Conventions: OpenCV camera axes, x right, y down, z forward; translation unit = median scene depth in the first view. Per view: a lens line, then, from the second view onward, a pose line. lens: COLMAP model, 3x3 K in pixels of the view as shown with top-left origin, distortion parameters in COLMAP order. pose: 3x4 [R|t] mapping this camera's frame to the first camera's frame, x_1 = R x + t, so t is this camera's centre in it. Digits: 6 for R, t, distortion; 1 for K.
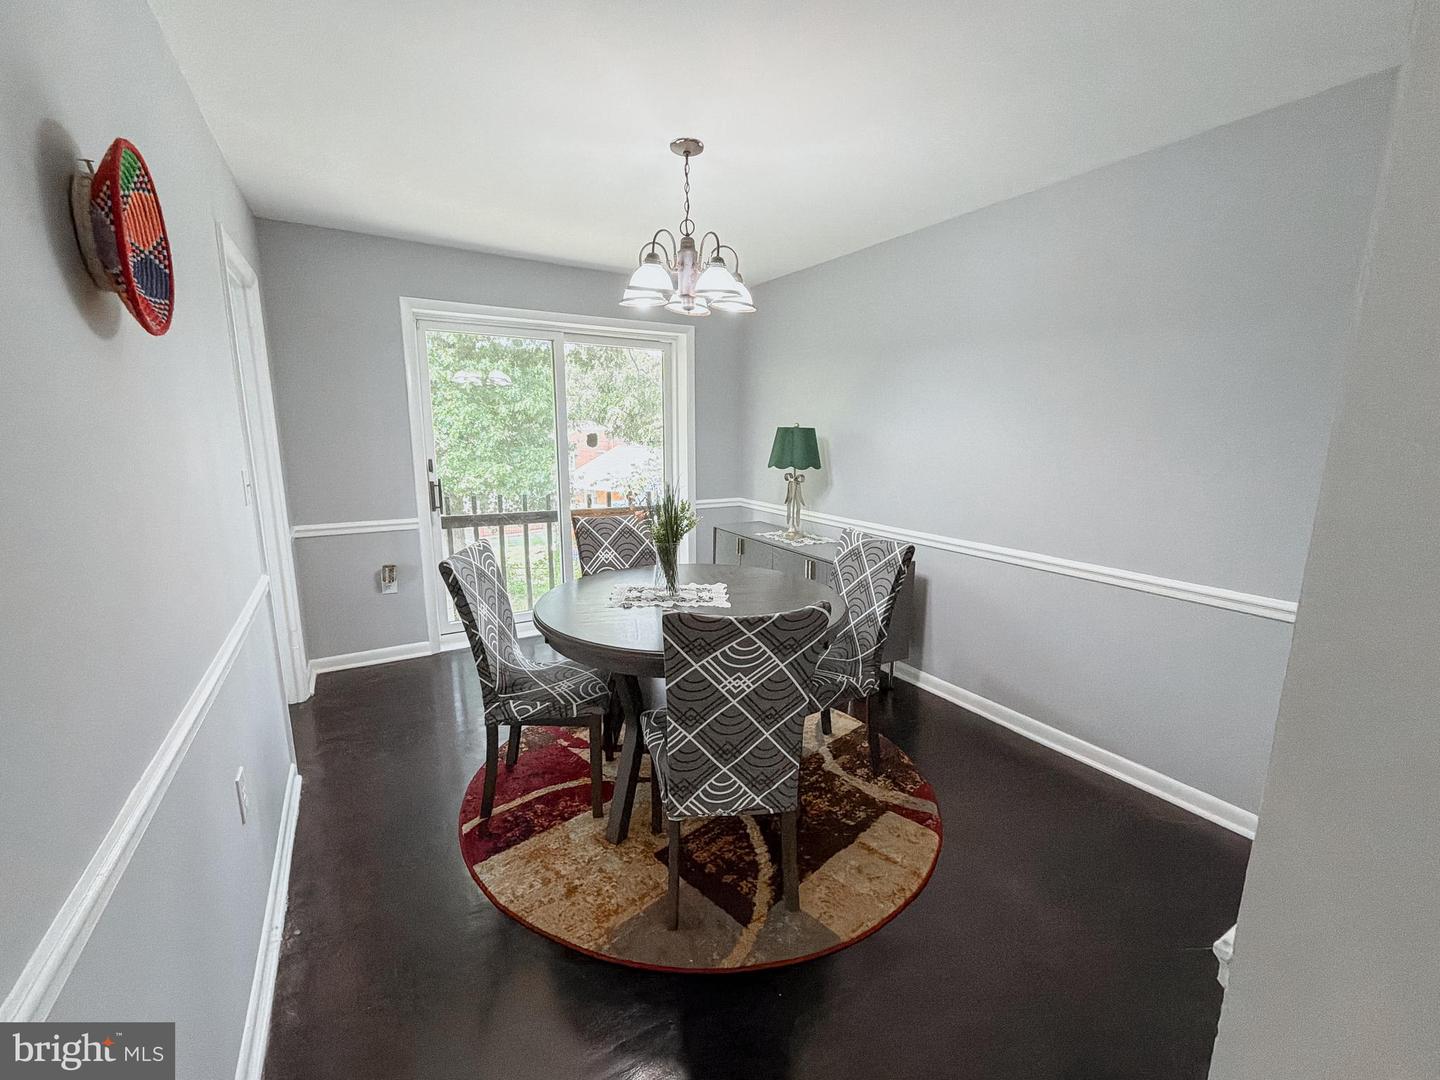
lens RADIAL K [[601.9, 0, 720.0], [0, 601.9, 540.0], [0, 0, 1]] dist [-0.000516, -0.000057]
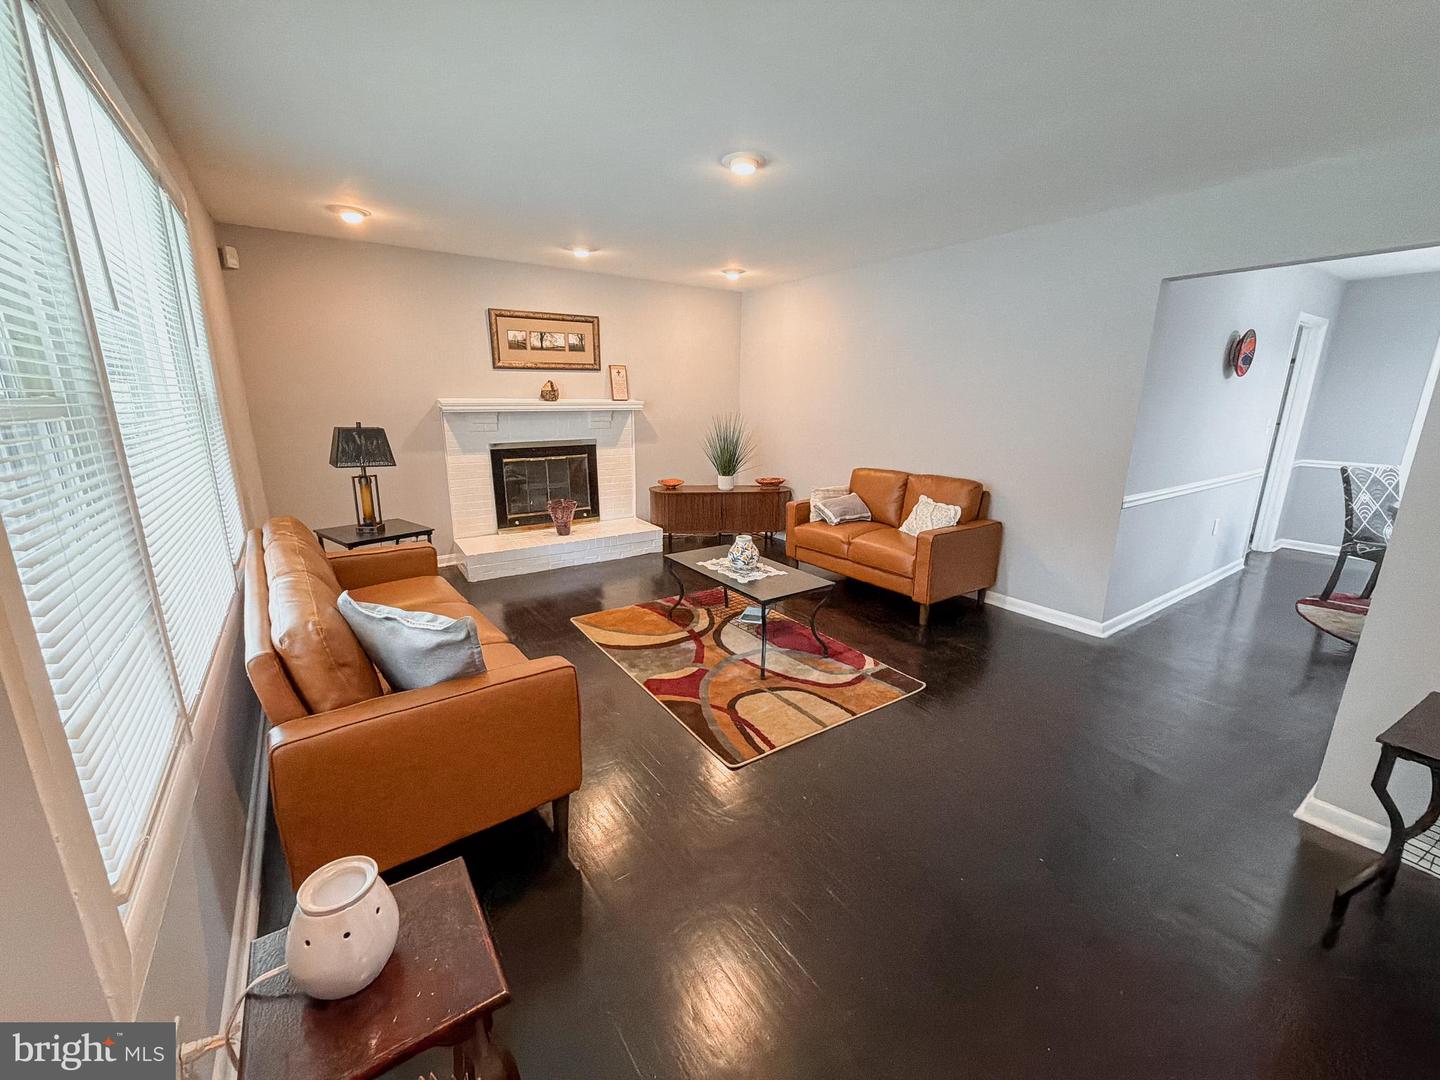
lens RADIAL K [[575.3, 0, 716.2], [0, 575.3, 538.8], [0, 0, 1]] dist [-0.001867, -0.000254]
pose [[0.058089, 0.231305, -0.971146, 1.135874], [-0.190235, 0.957528, 0.216682, 0.209004], [0.980019, 0.172159, 0.099624, -1.050671]]
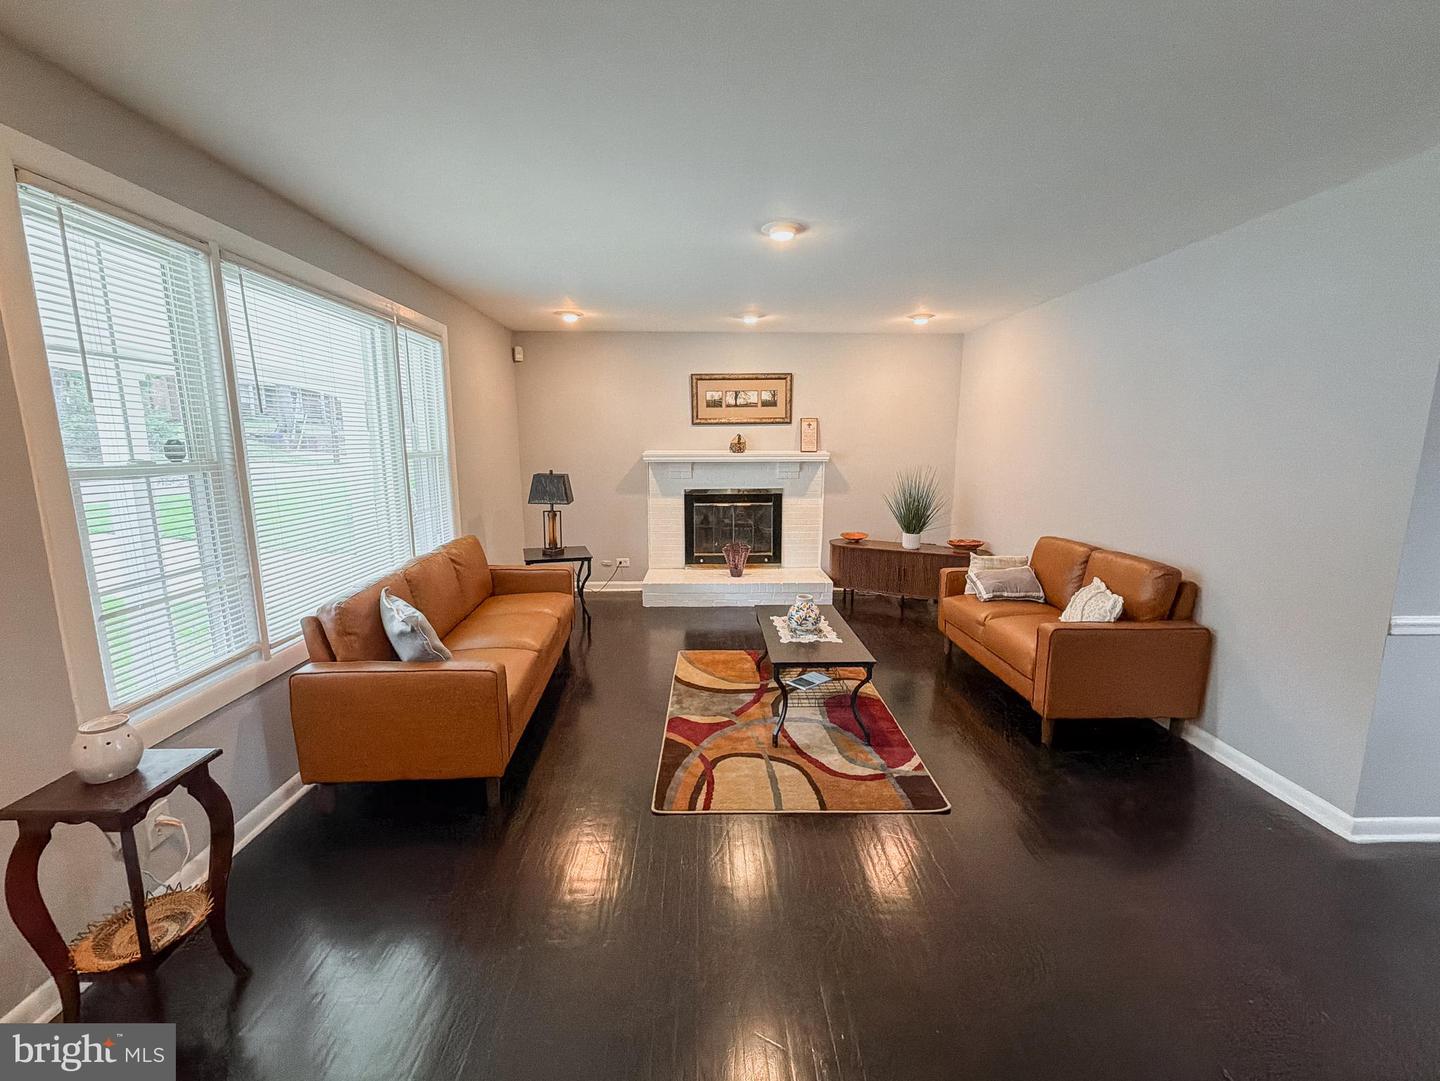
lens RADIAL K [[588.9, 0, 719.2], [0, 588.9, 542.0], [0, 0, 1]] dist [-0.001463, 0.000161]
pose [[-0.495036, 0.136531, -0.858078, 1.042429], [-0.165242, 0.954759, 0.247244, 0.077214], [0.853015, 0.264185, -0.450080, -0.468476]]
